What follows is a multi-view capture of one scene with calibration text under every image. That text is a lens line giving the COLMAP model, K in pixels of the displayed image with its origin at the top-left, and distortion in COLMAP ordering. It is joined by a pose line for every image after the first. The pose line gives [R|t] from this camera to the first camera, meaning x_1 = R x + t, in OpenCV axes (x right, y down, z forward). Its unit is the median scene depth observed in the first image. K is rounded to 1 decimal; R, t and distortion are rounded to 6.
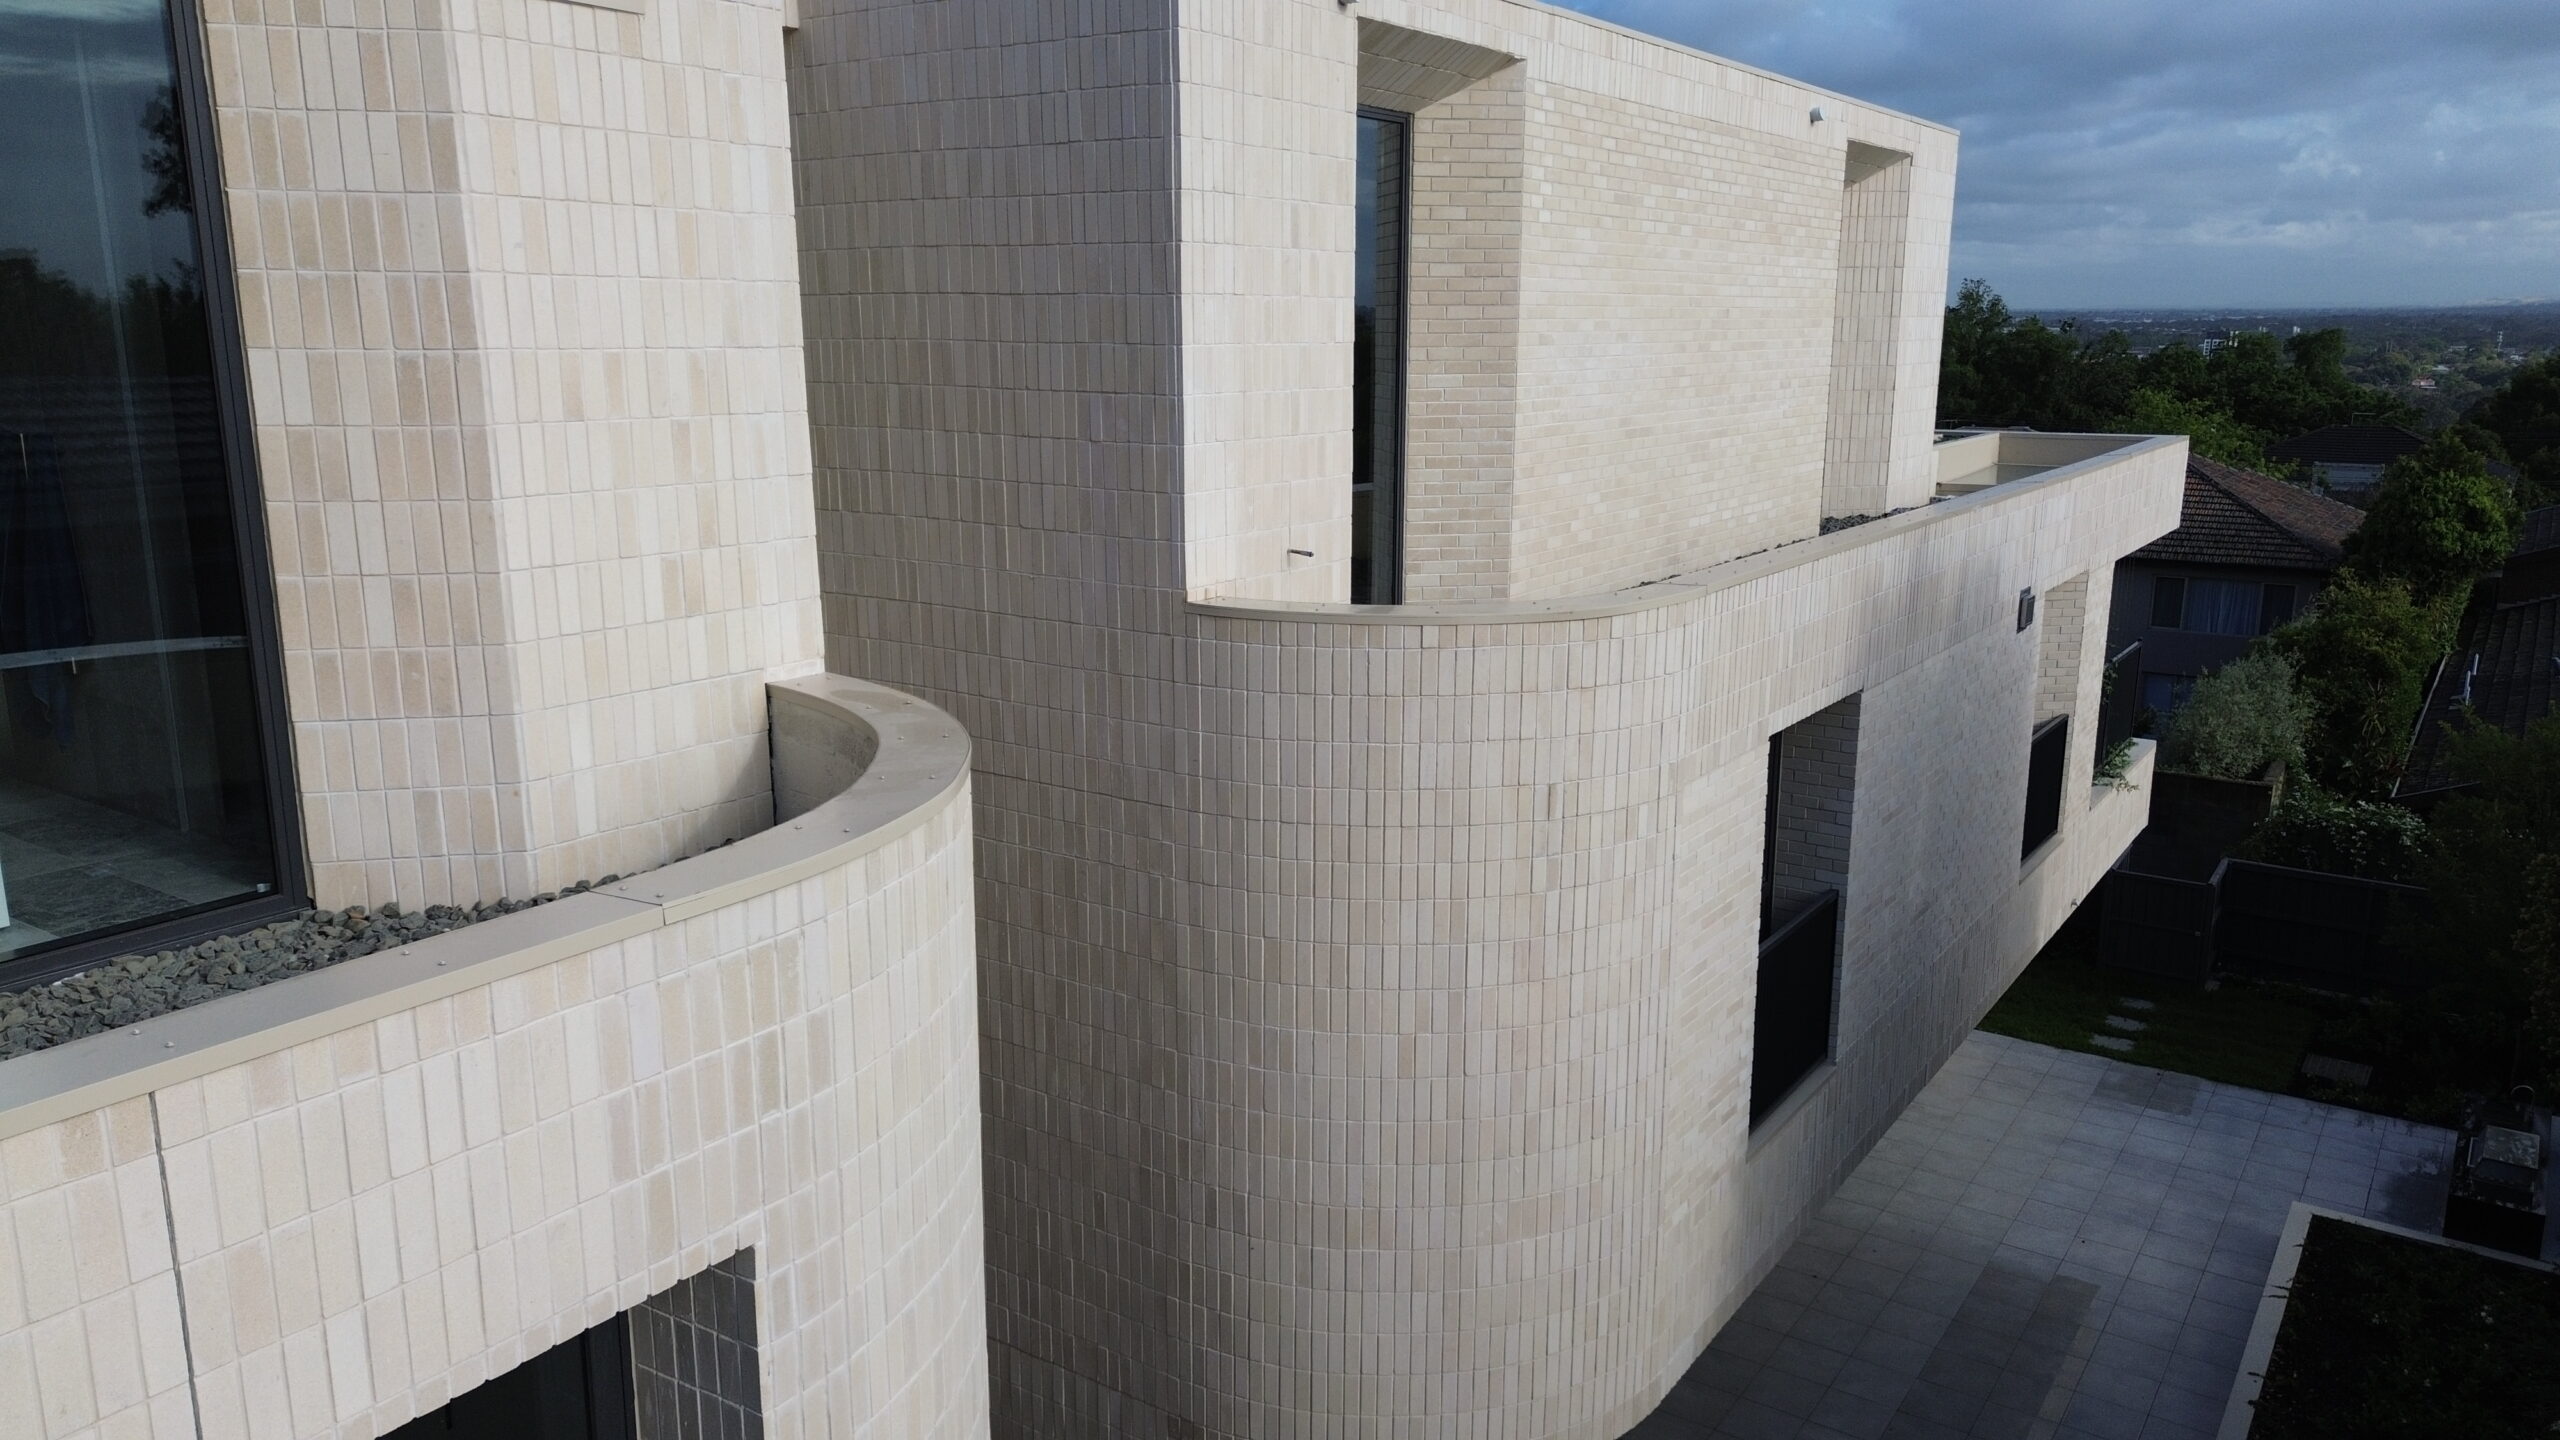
lens RADIAL K [[1791.9, 0, 1277.4], [0, 1791.9, 723.5], [0, 0, 1]] dist [0.054730, -0.010198]
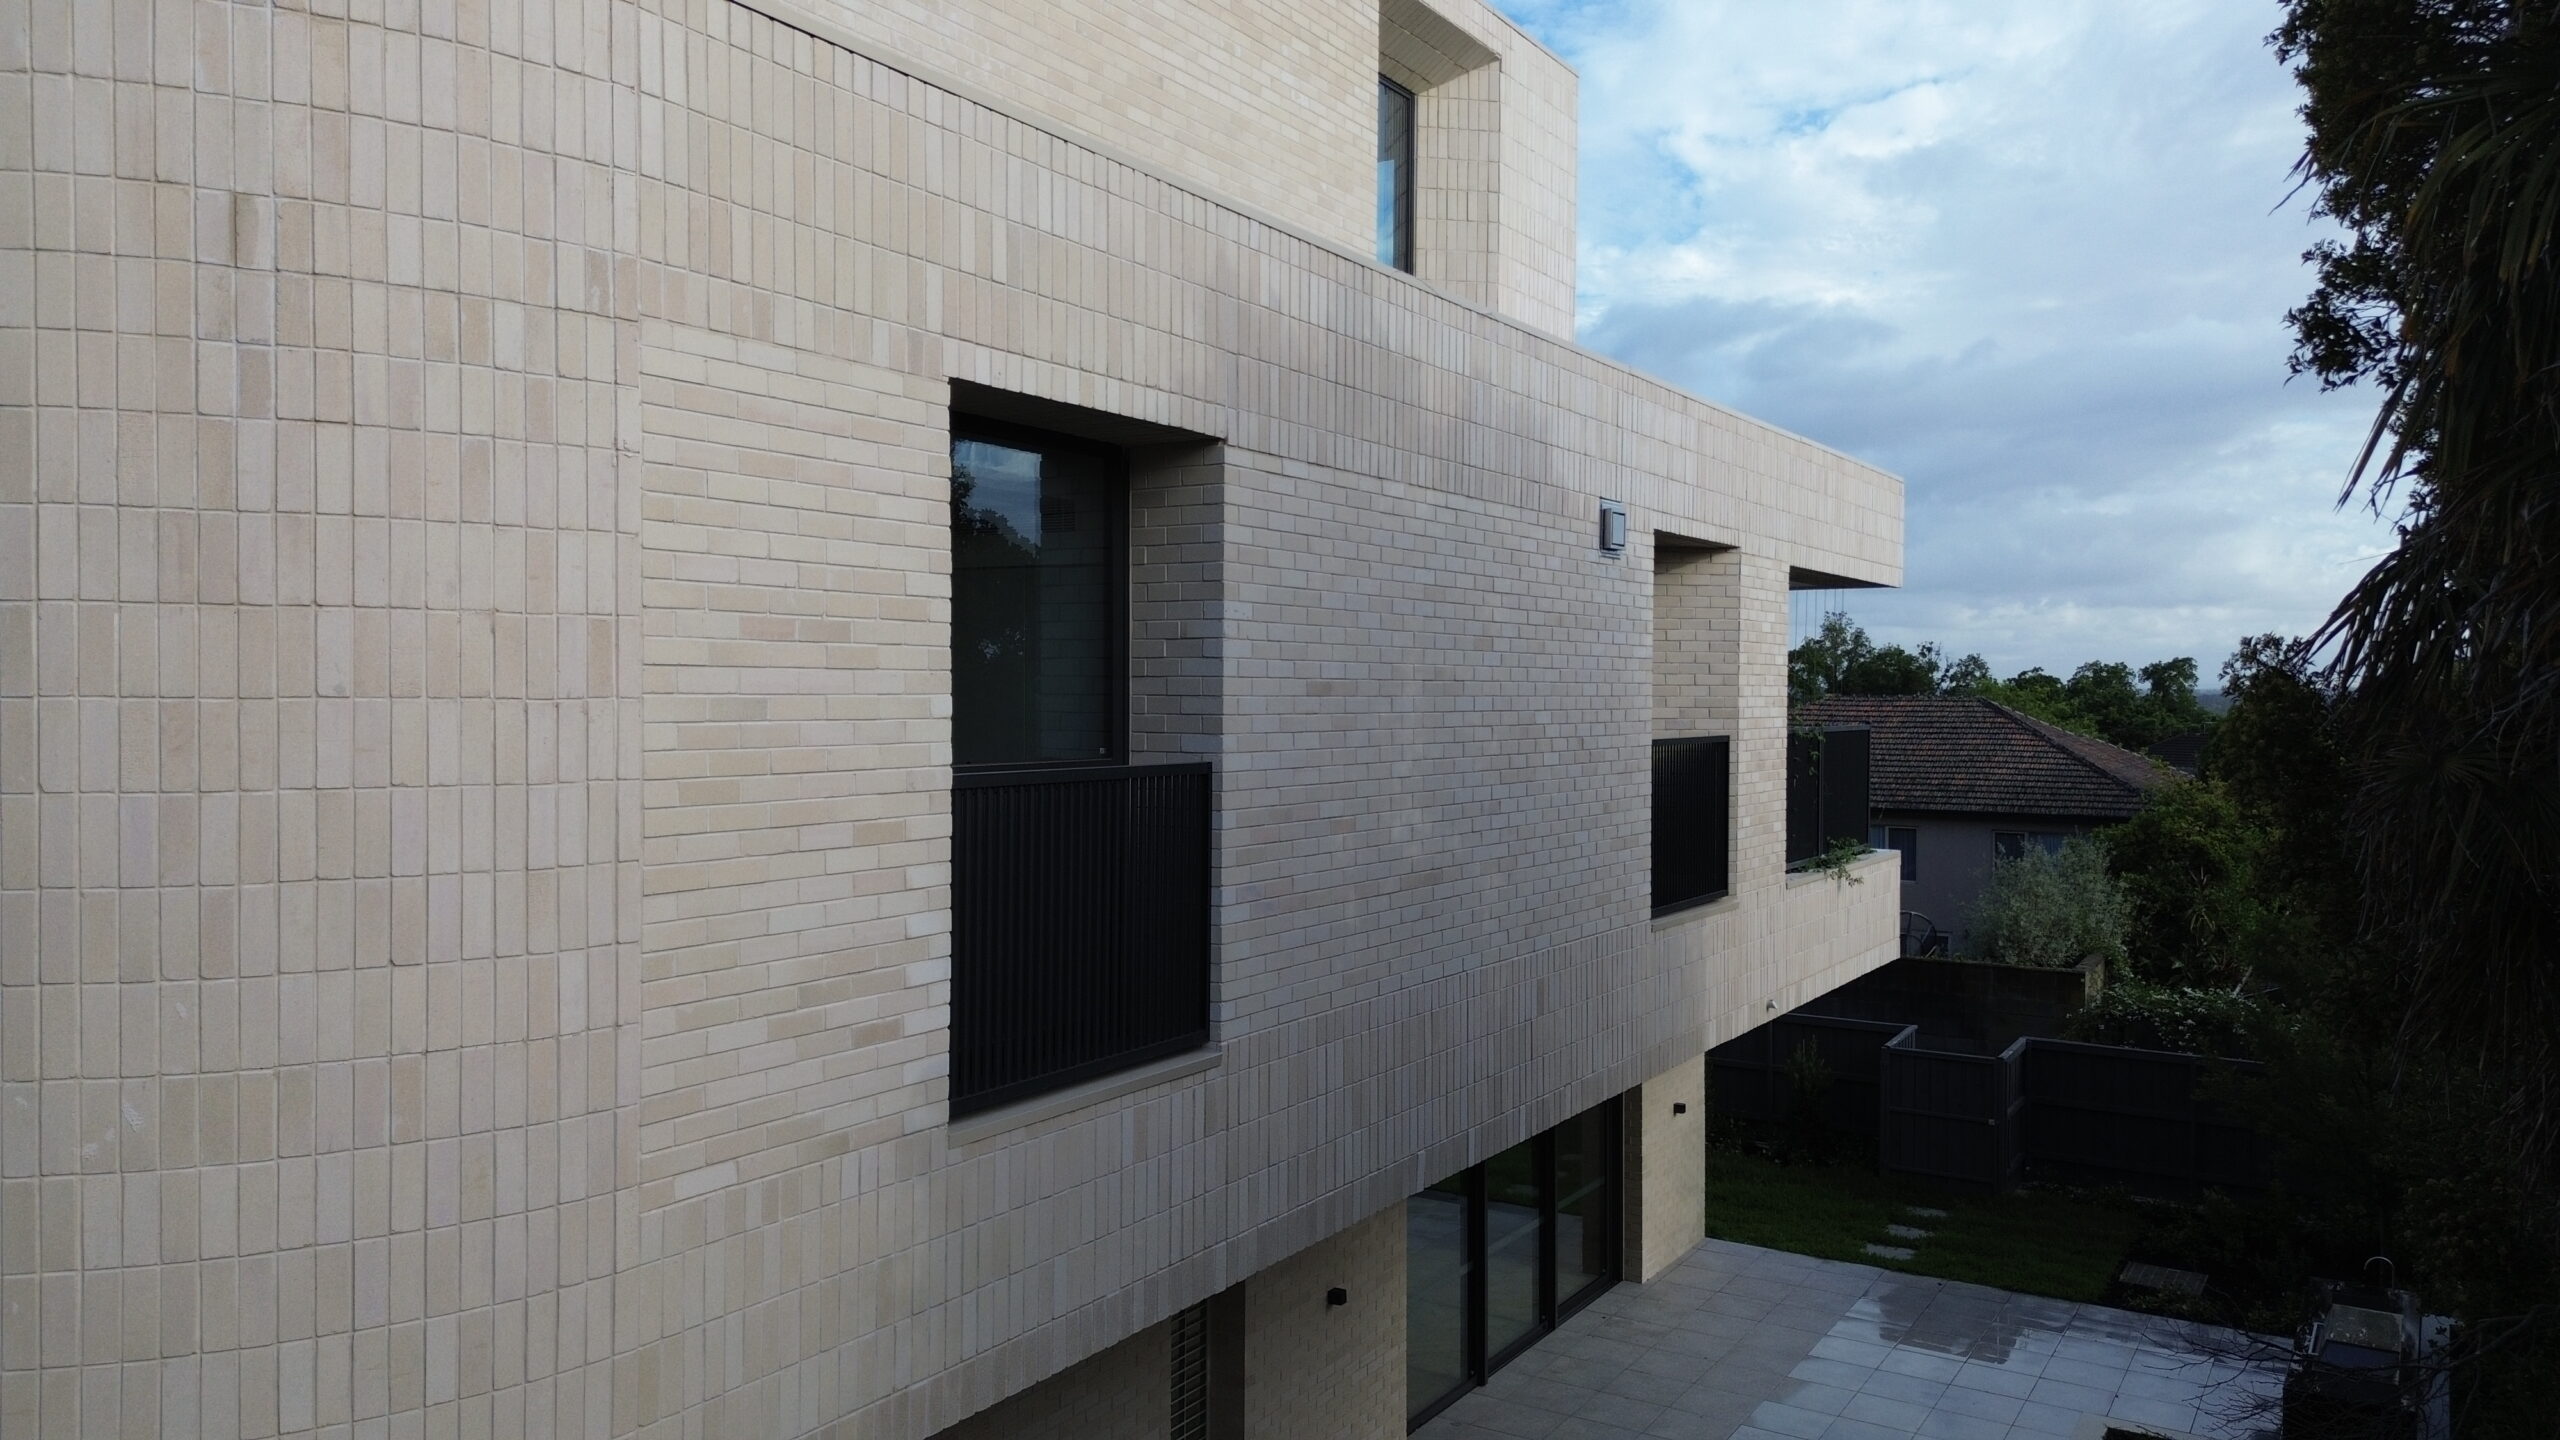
lens RADIAL K [[1791.9, 0, 1264.5], [0, 1791.9, 726.5], [0, 0, 1]] dist [0.054730, -0.010198]
pose [[0.999307, 0.004155, 0.036990, 0.166596], [0.003250, 0.980214, -0.197912, 0.111621], [-0.037080, 0.197895, 0.979522, 0.204039]]
